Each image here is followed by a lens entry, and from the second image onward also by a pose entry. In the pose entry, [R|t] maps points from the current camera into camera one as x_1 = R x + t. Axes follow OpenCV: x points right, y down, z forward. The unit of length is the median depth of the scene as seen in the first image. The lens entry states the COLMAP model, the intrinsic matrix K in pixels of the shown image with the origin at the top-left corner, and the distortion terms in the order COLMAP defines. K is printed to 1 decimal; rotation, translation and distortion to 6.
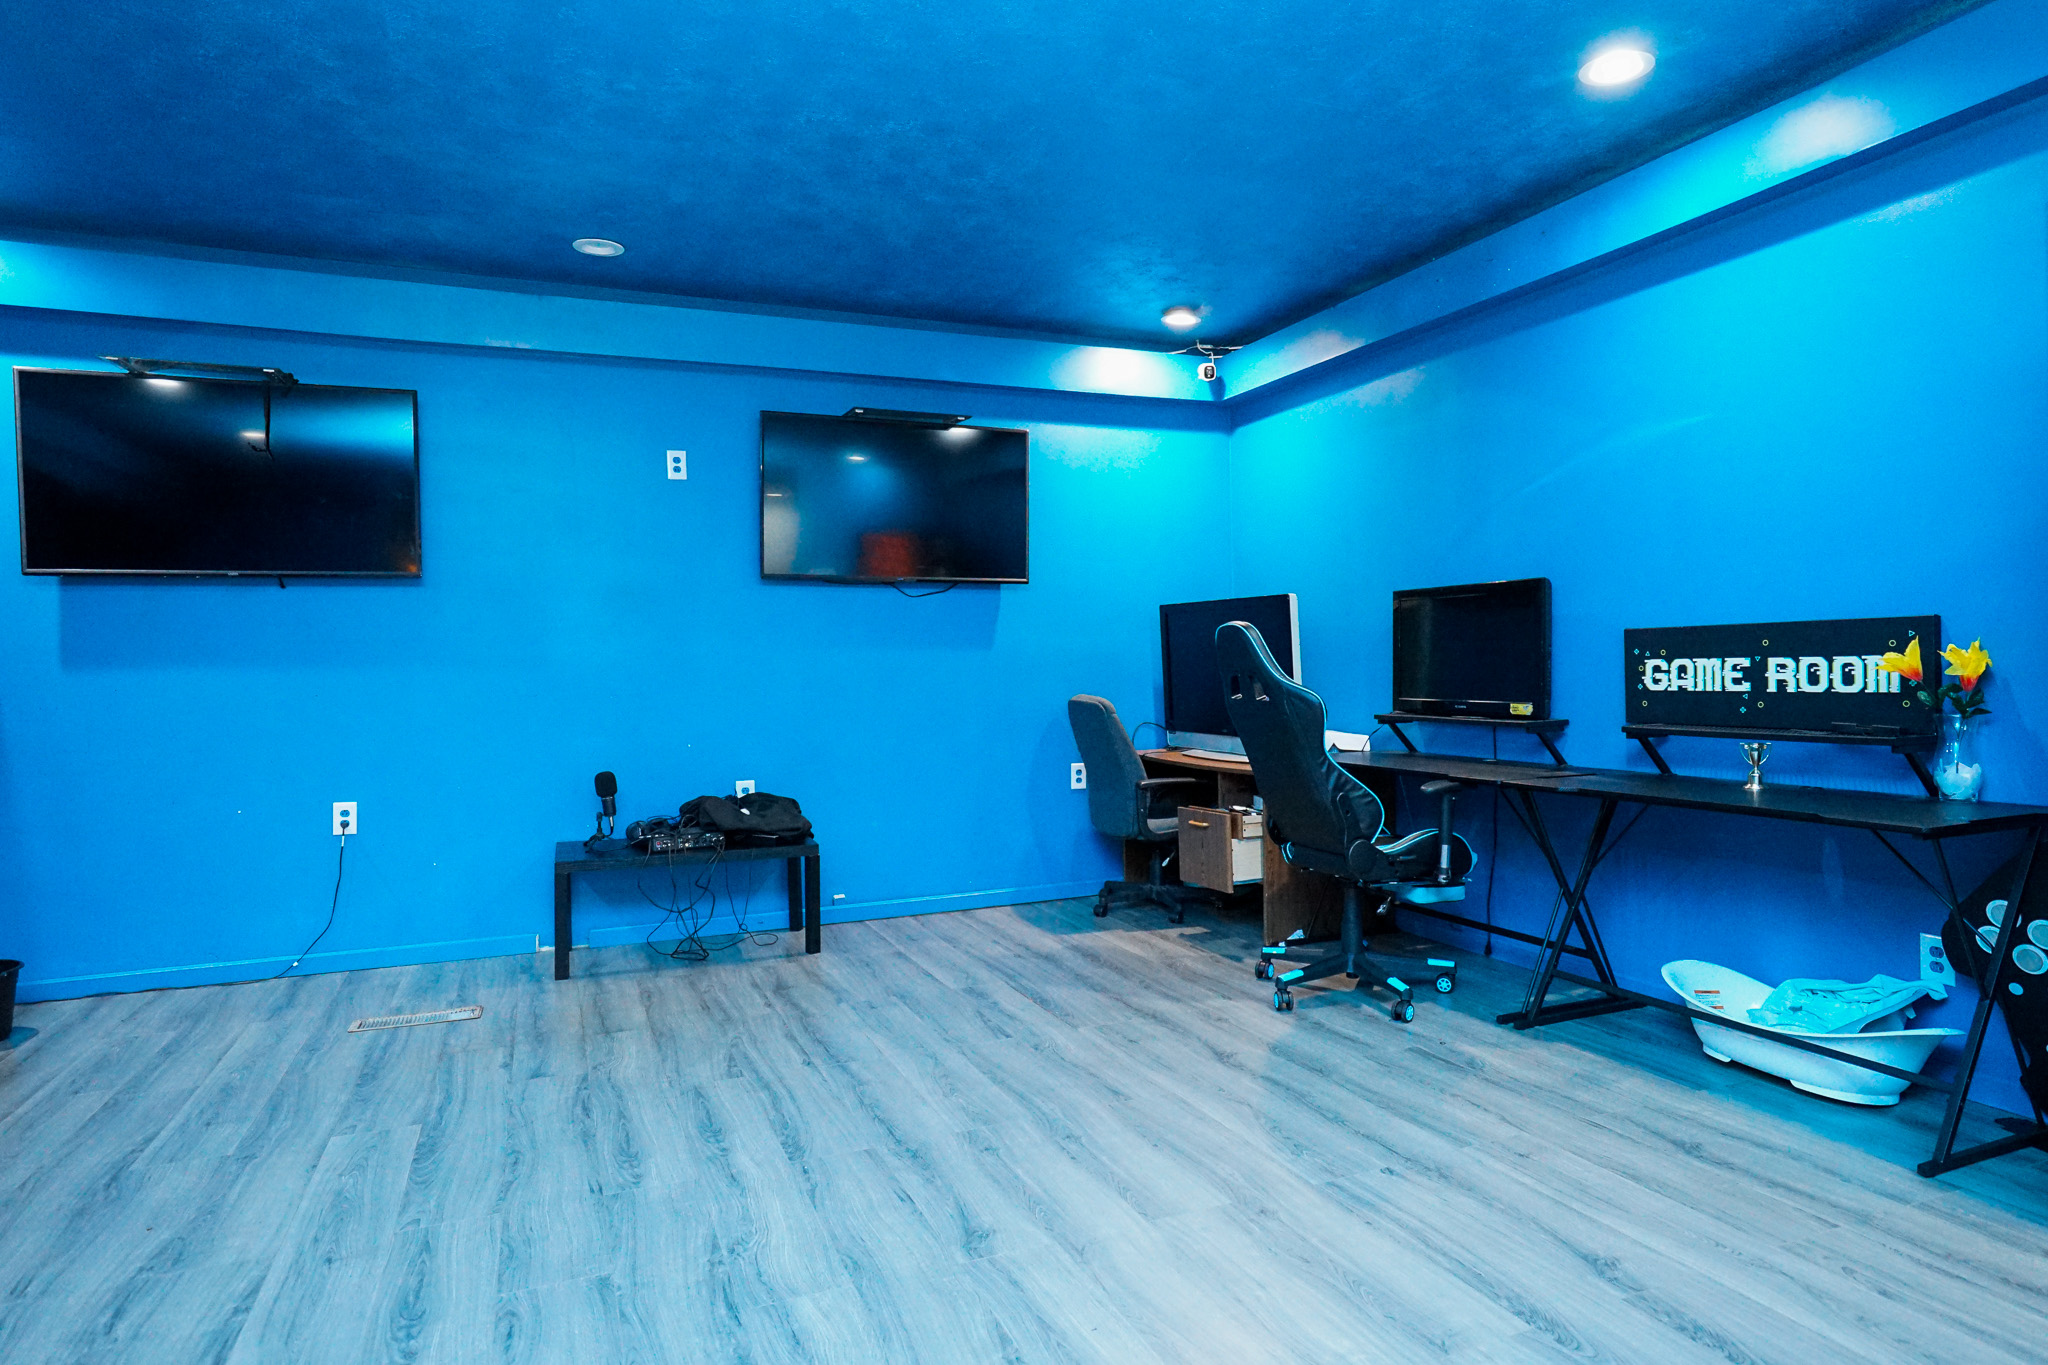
lens RADIAL K [[1168.5, 0, 1024.0], [0, 1168.5, 682.5], [0, 0, 1]] dist [-0.053217, 0.048250]
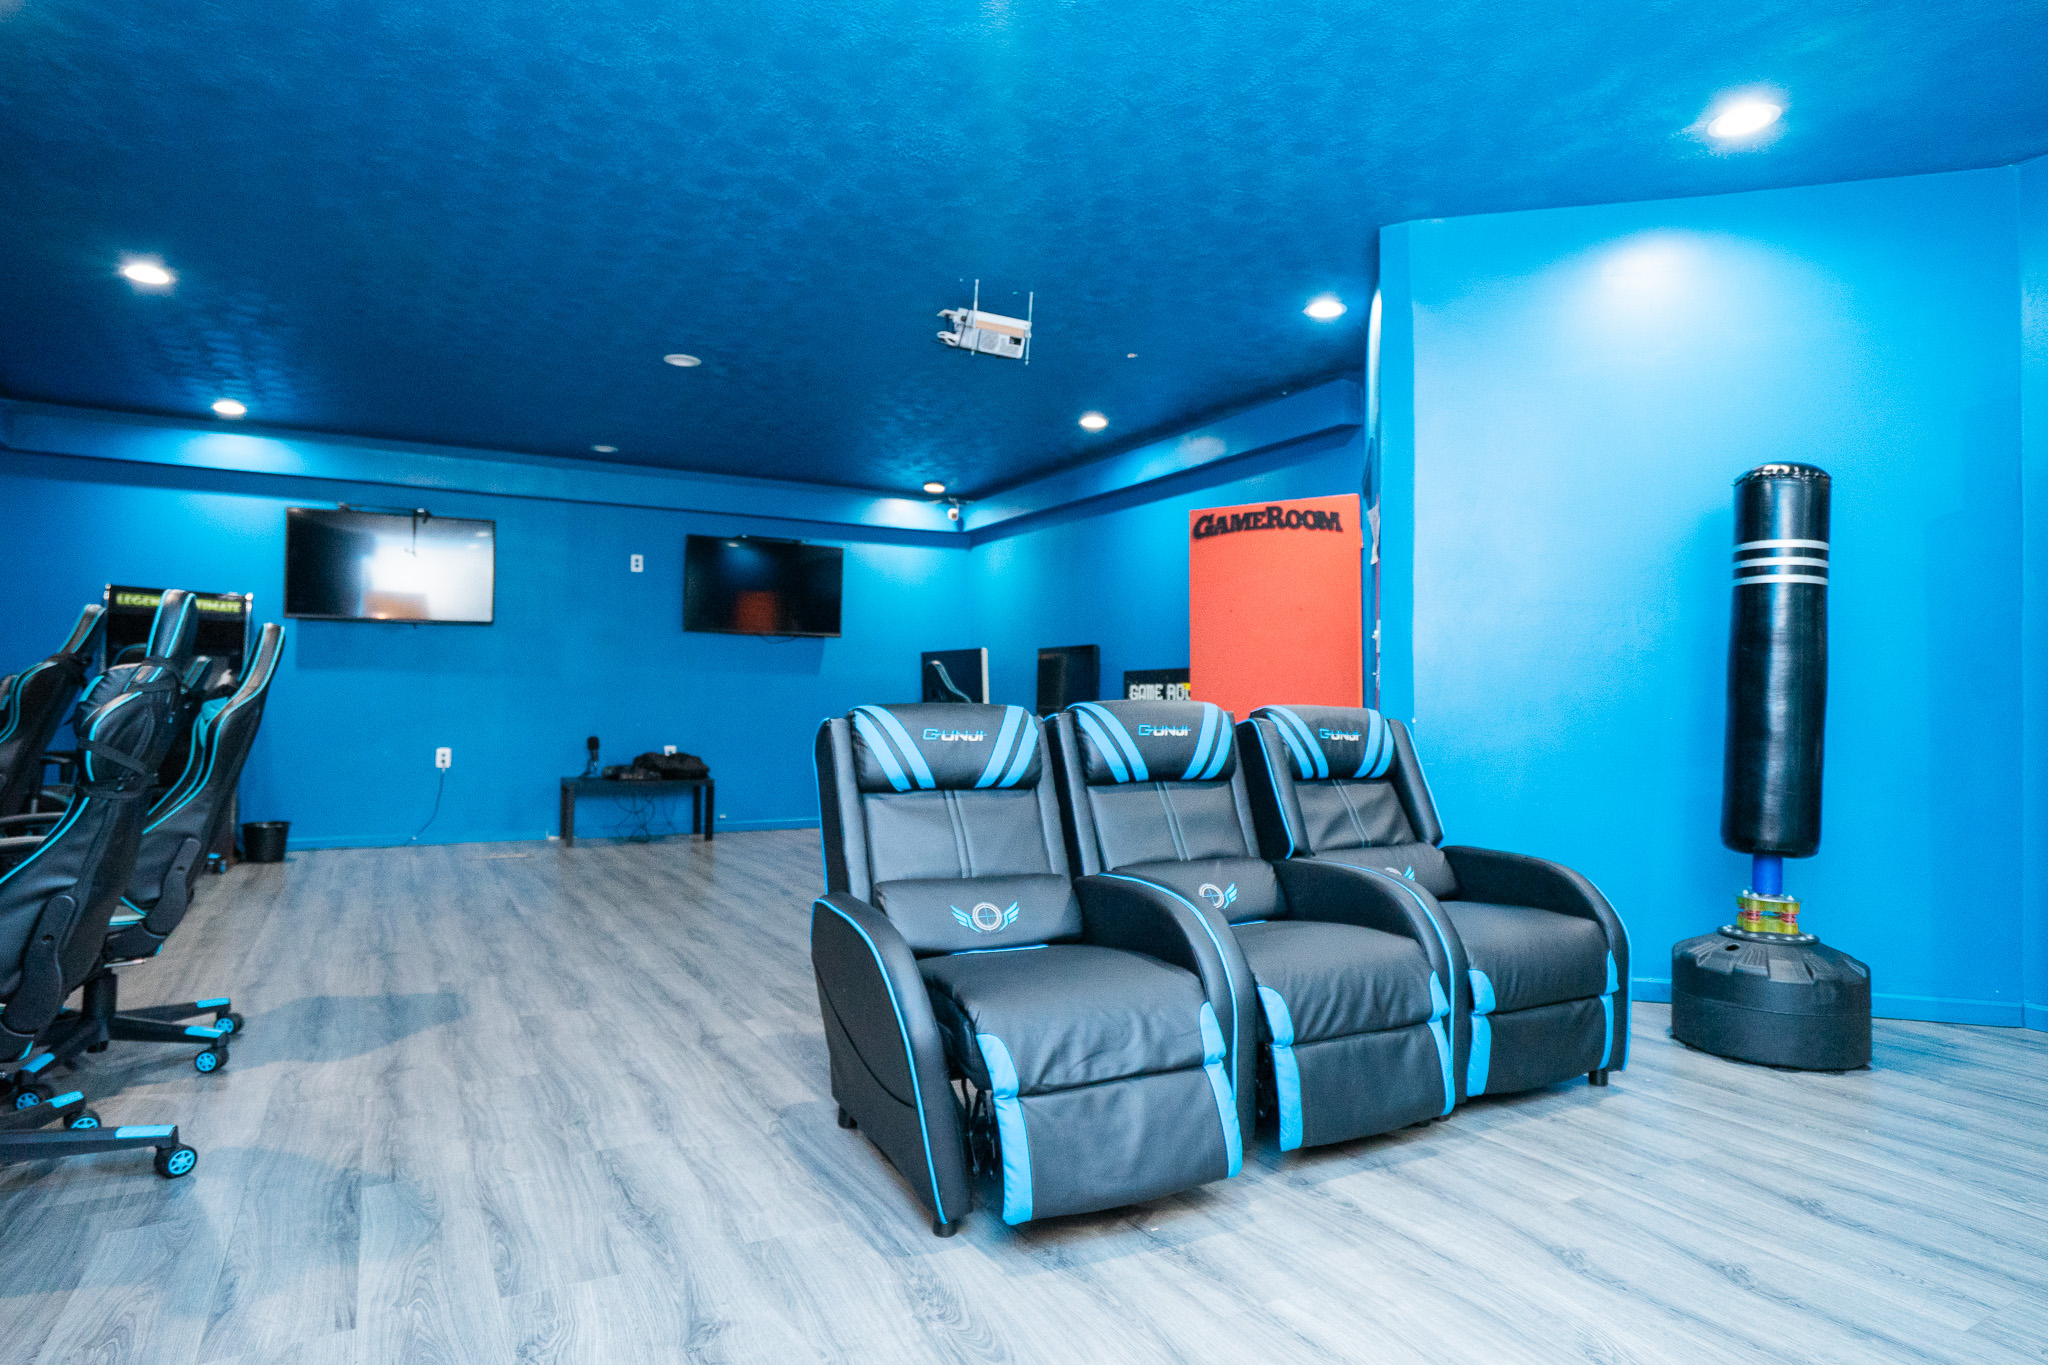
lens RADIAL K [[1168.5, 0, 1024.0], [0, 1168.5, 682.5], [0, 0, 1]] dist [-0.053217, 0.048250]
pose [[0.993177, 0.027460, 0.113341, 0.110830], [-0.023171, 0.998971, -0.038991, 0.059623], [-0.114295, 0.036099, 0.992791, -1.028708]]
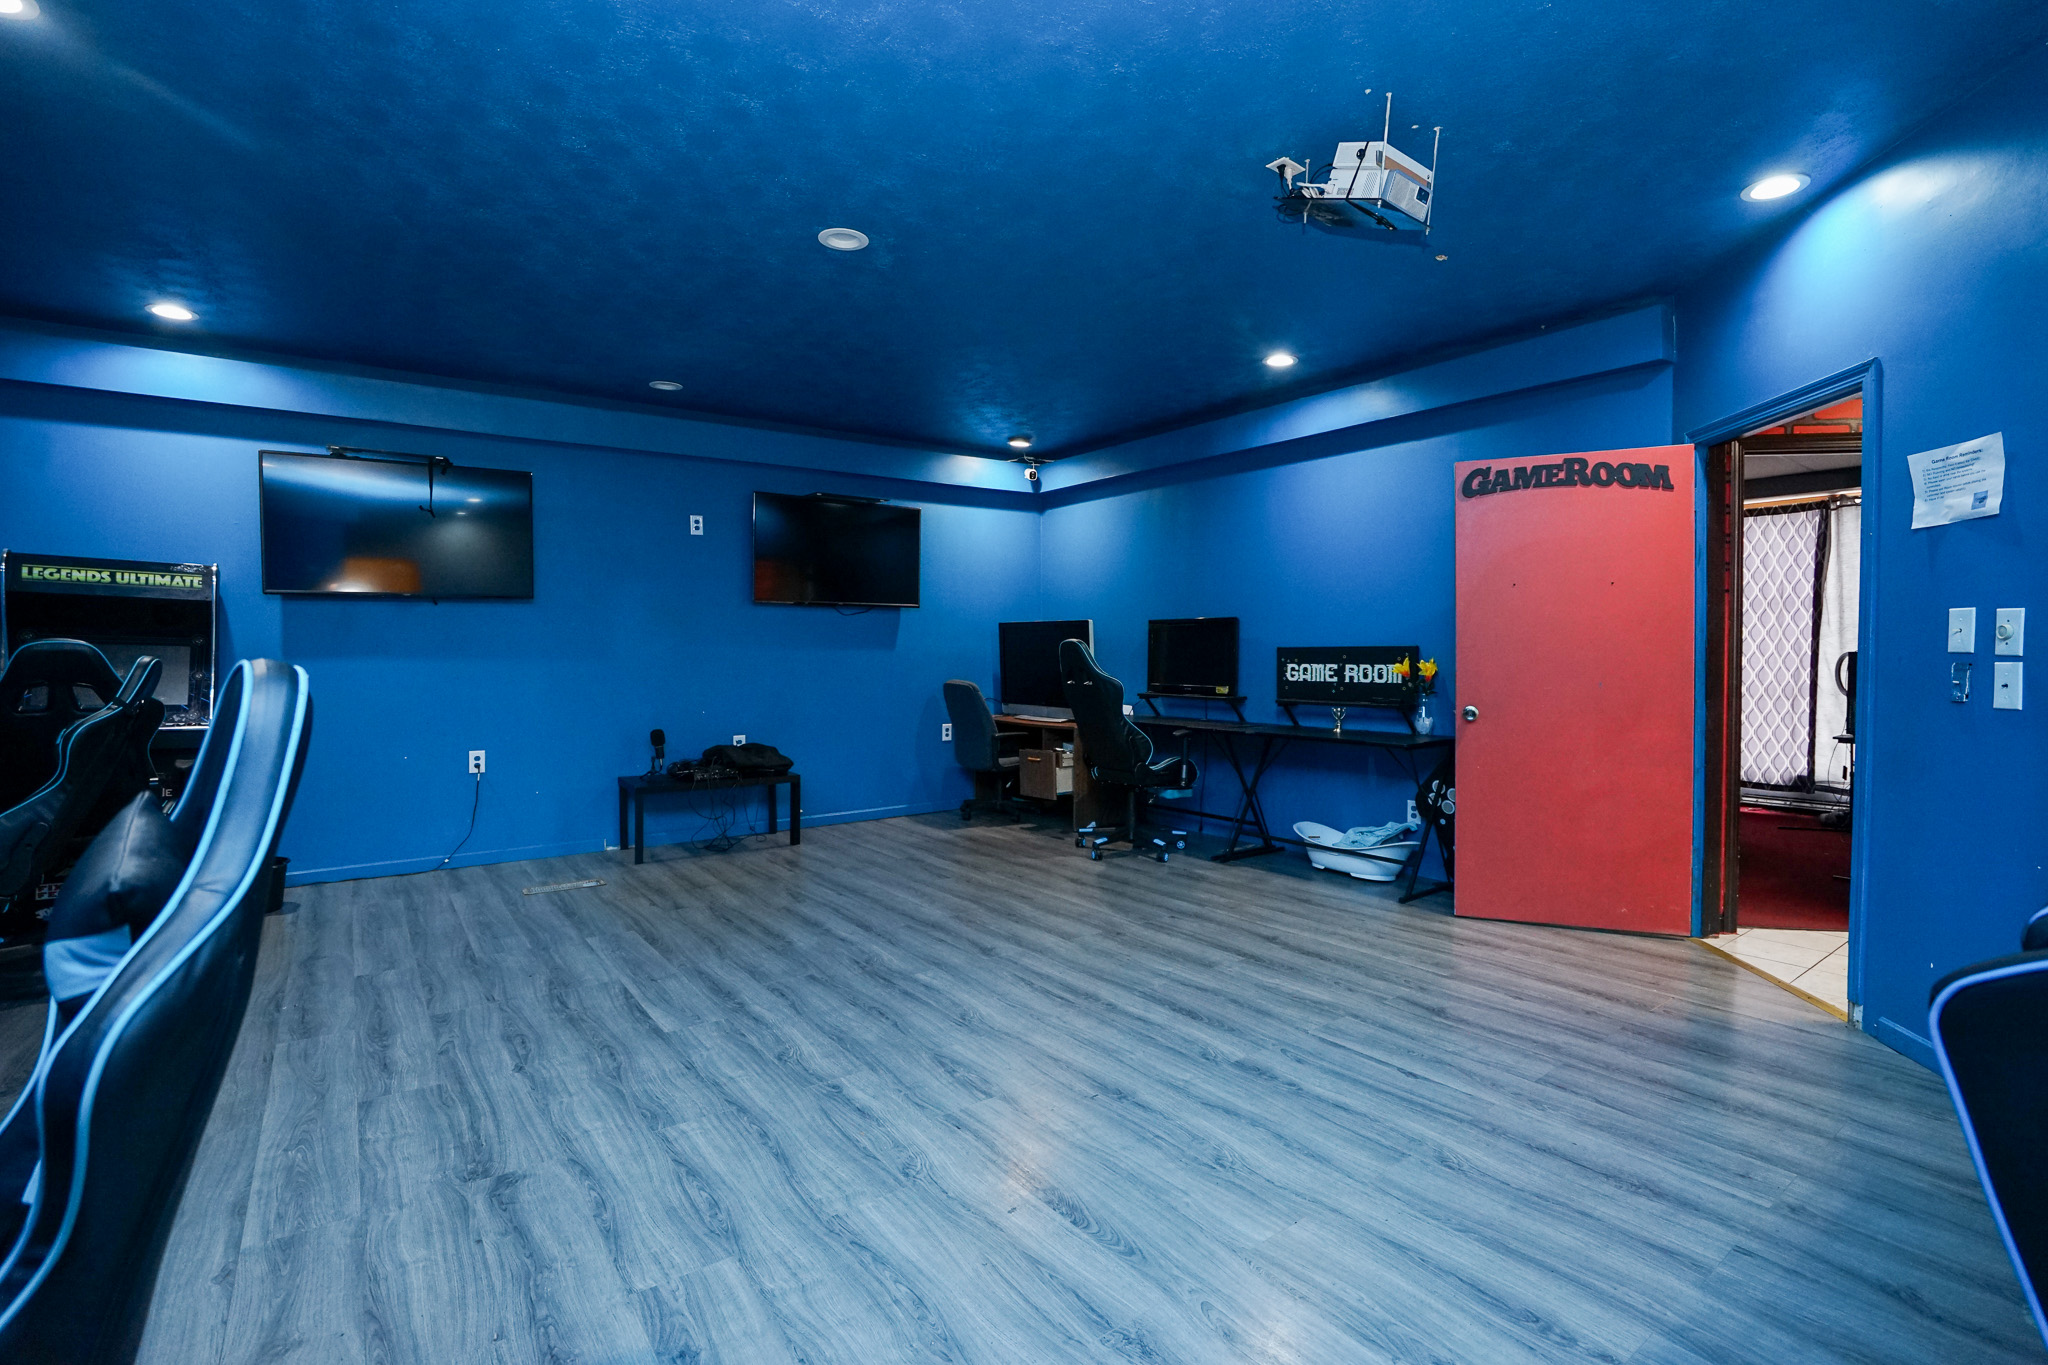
lens RADIAL K [[953.8, 0, 1024.0], [0, 953.8, 682.5], [0, 0, 1]] dist [-0.056999, 0.021607]
pose [[0.972594, 0.005811, 0.232438, -0.222654], [-0.009583, 0.999840, 0.015102, -0.008859], [-0.232314, -0.016915, 0.972494, -0.377427]]
